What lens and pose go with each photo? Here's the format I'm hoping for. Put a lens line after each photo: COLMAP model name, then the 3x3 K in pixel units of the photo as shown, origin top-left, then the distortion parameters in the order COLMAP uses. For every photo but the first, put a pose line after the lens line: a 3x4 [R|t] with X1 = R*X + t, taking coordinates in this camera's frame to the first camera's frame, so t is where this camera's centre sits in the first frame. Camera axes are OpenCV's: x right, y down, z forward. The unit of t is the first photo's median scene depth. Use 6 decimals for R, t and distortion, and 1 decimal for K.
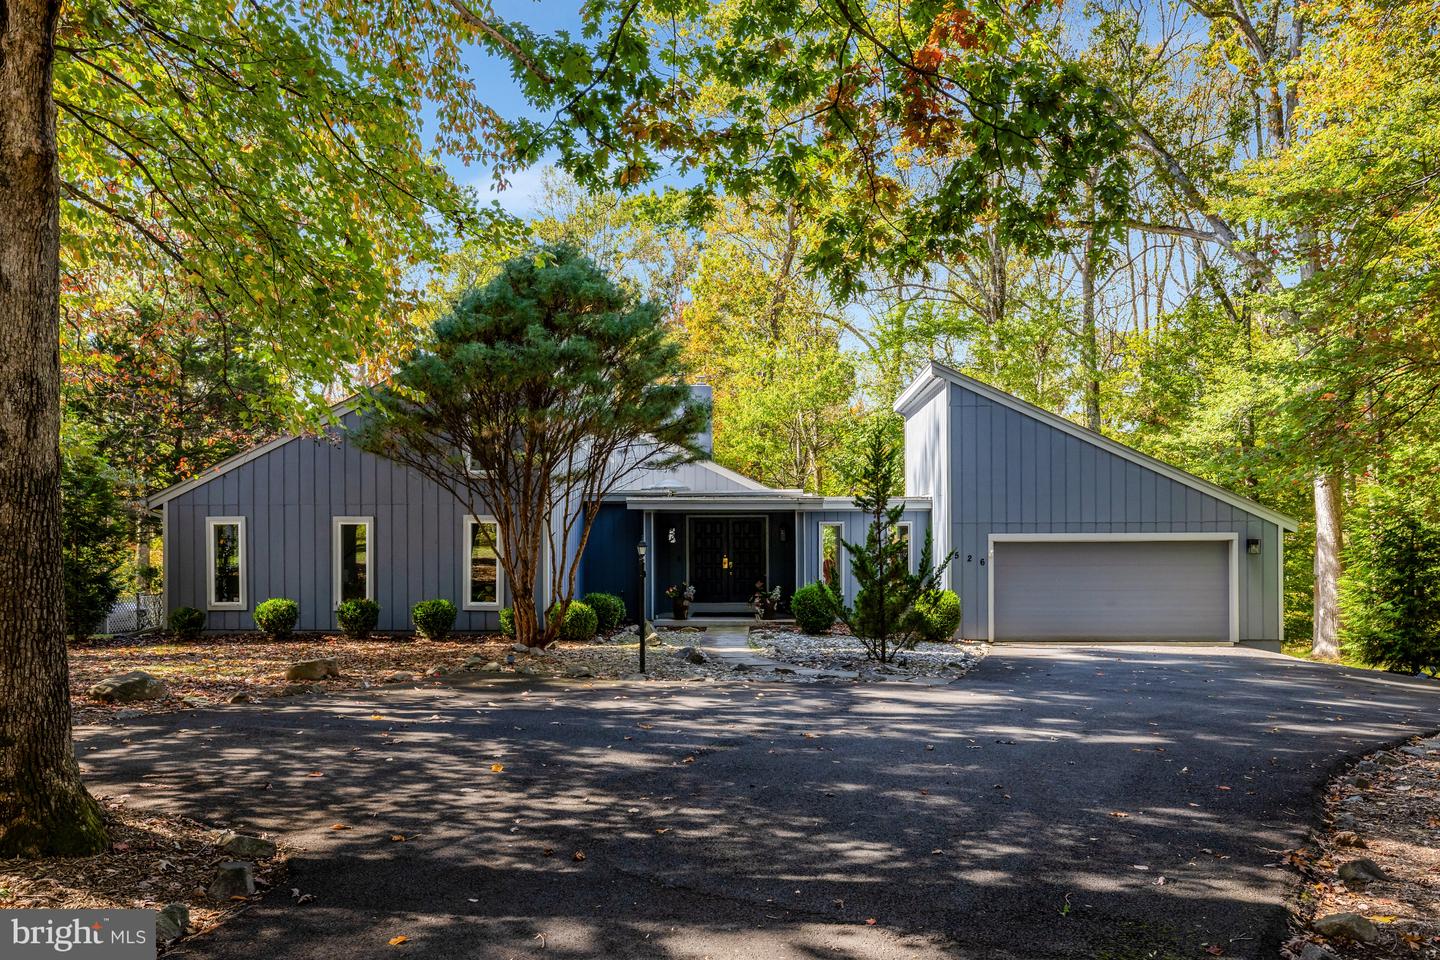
lens RADIAL K [[1129.1, 0, 704.8], [0, 1129.1, 533.5], [0, 0, 1]] dist [-0.006314, -0.001304]
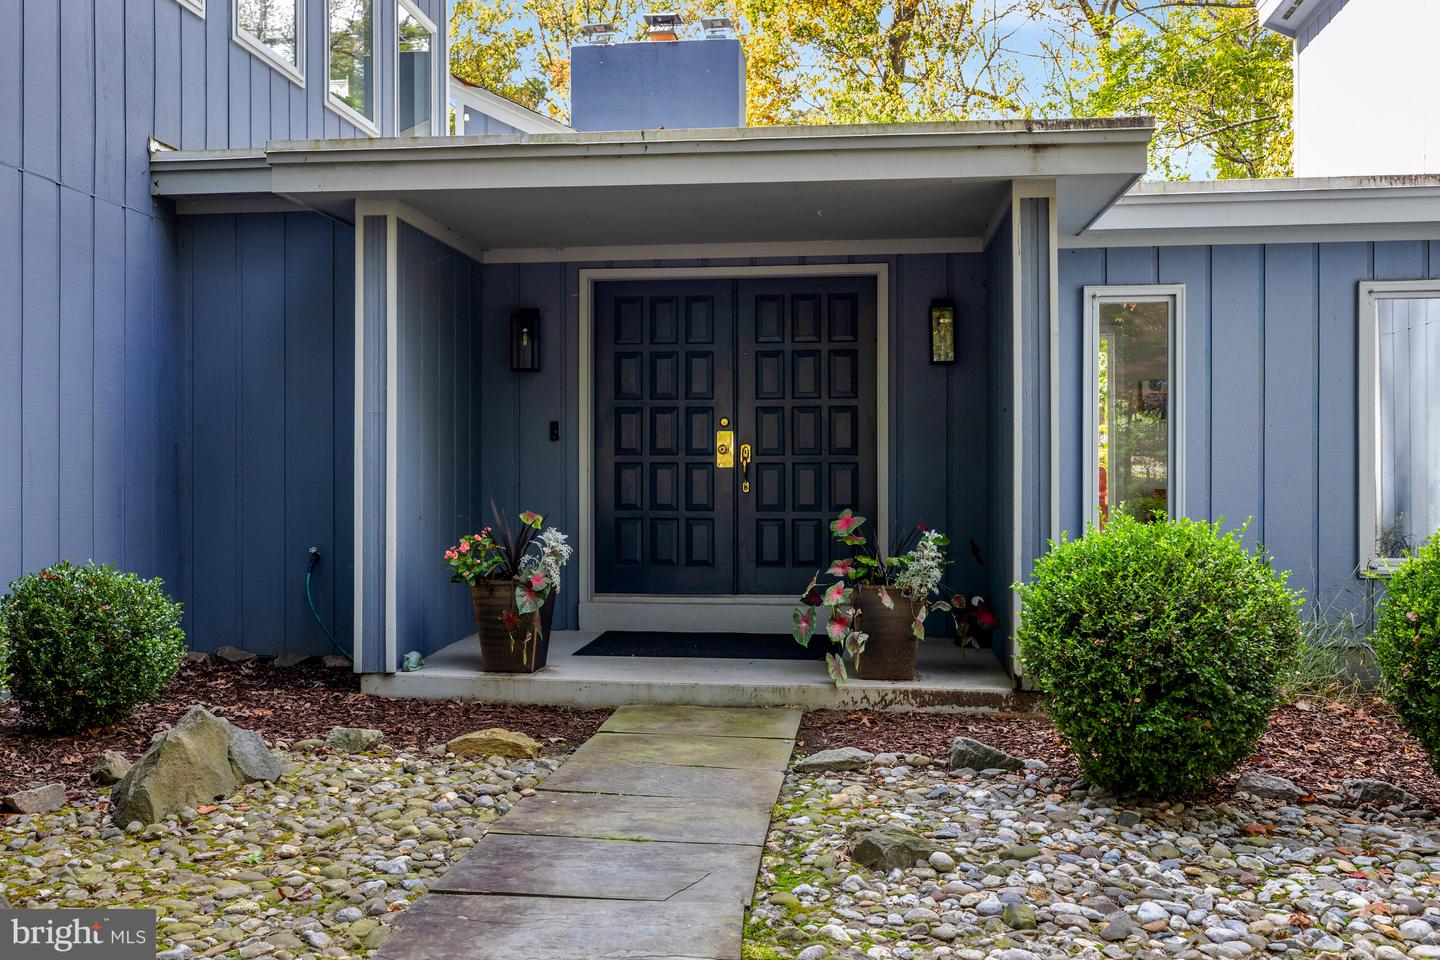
lens RADIAL K [[1362.9, 0, 722.7], [0, 1362.9, 484.0], [0, 0, 1]] dist [0.058288, 0.000000]
pose [[0.998409, 0.005878, -0.056072, 0.042041], [-0.006091, 0.999975, -0.003631, 0.041797], [0.056049, 0.003967, 0.998420, 0.796811]]
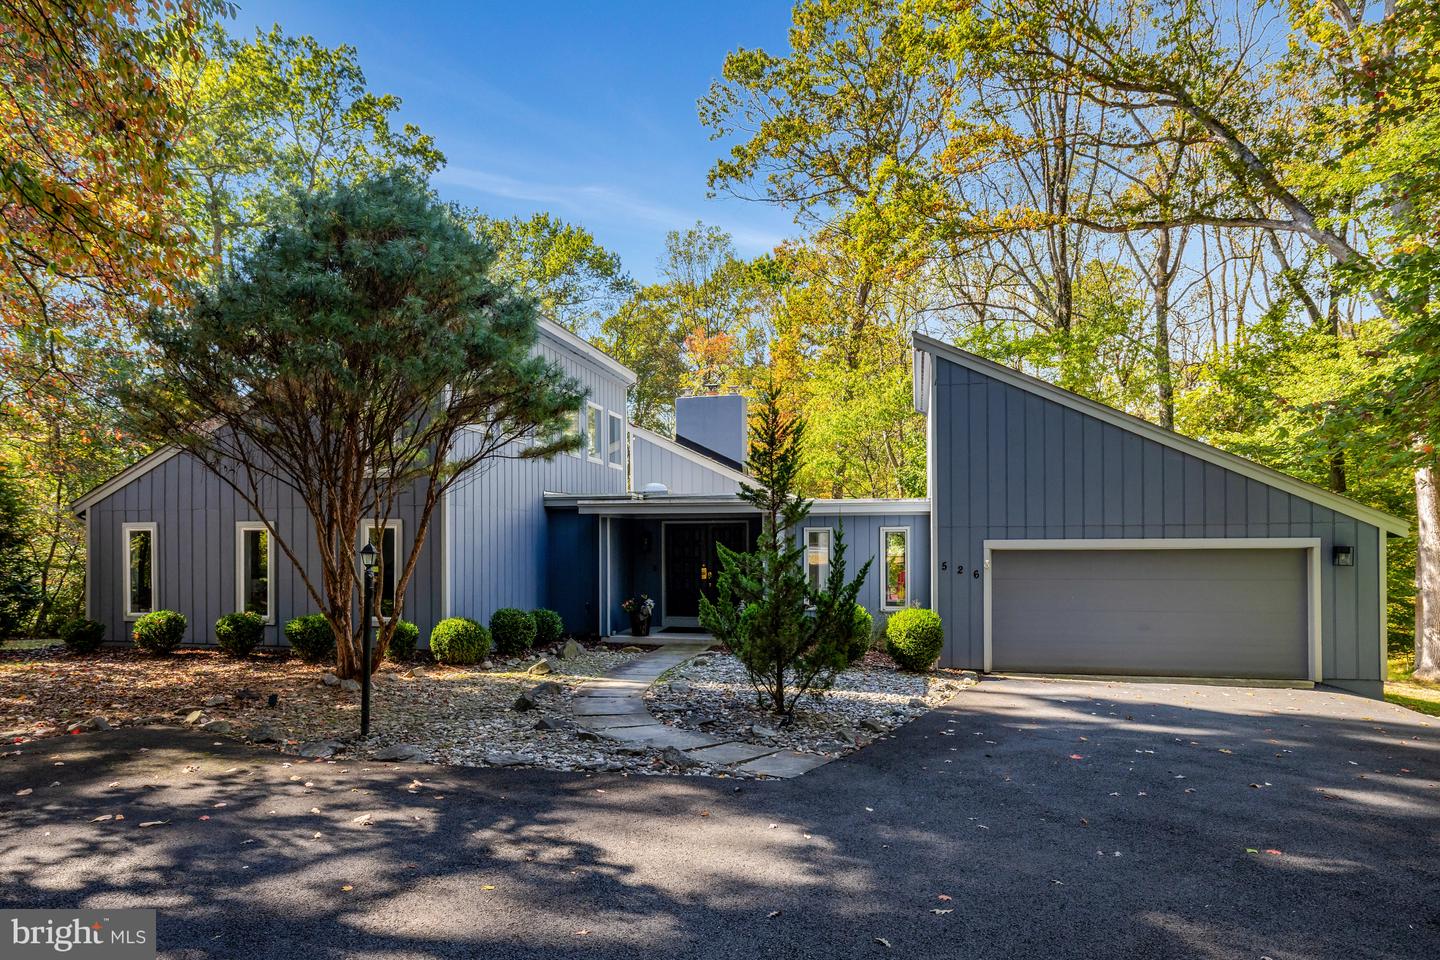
lens RADIAL K [[879.1, 0, 714.6], [0, 879.1, 539.8], [0, 0, 1]] dist [-0.003056, 0.001760]
pose [[0.985995, -0.001321, -0.166772, 0.171354], [-0.000091, 0.999964, -0.008457, 0.005772], [0.166777, 0.008354, 0.985959, 0.352483]]
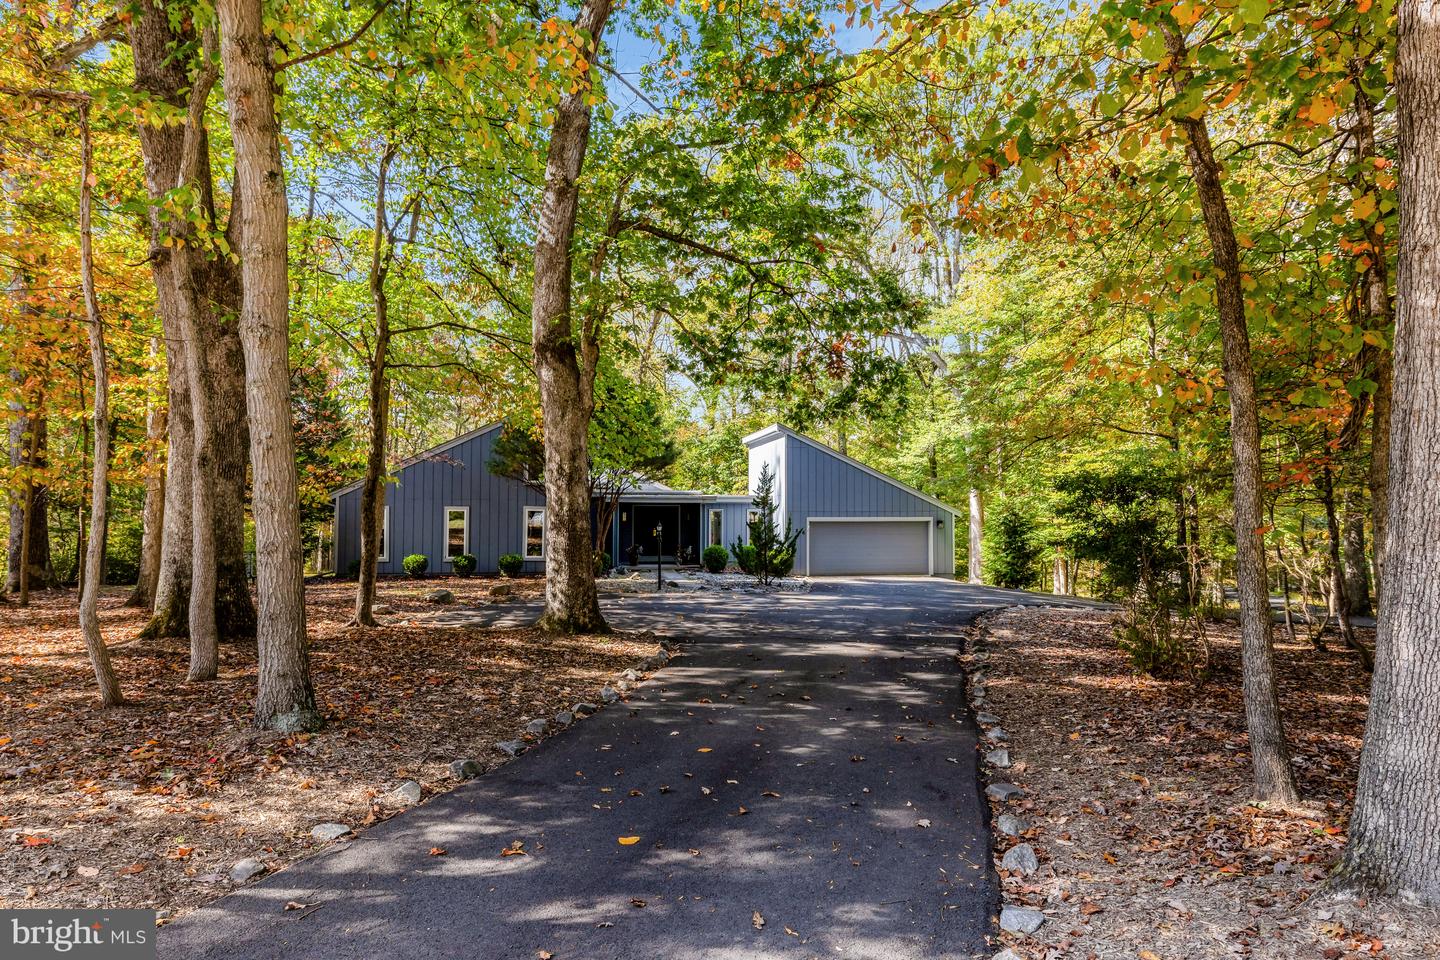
lens RADIAL K [[842.0, 0, 714.6], [0, 842.0, 478.5], [0, 0, 1]] dist [-0.000188, -0.000100]
pose [[0.979245, 0.012205, 0.202311, -0.183859], [-0.005513, 0.999420, -0.033606, -0.016651], [-0.202603, 0.031793, 0.978745, -0.332720]]
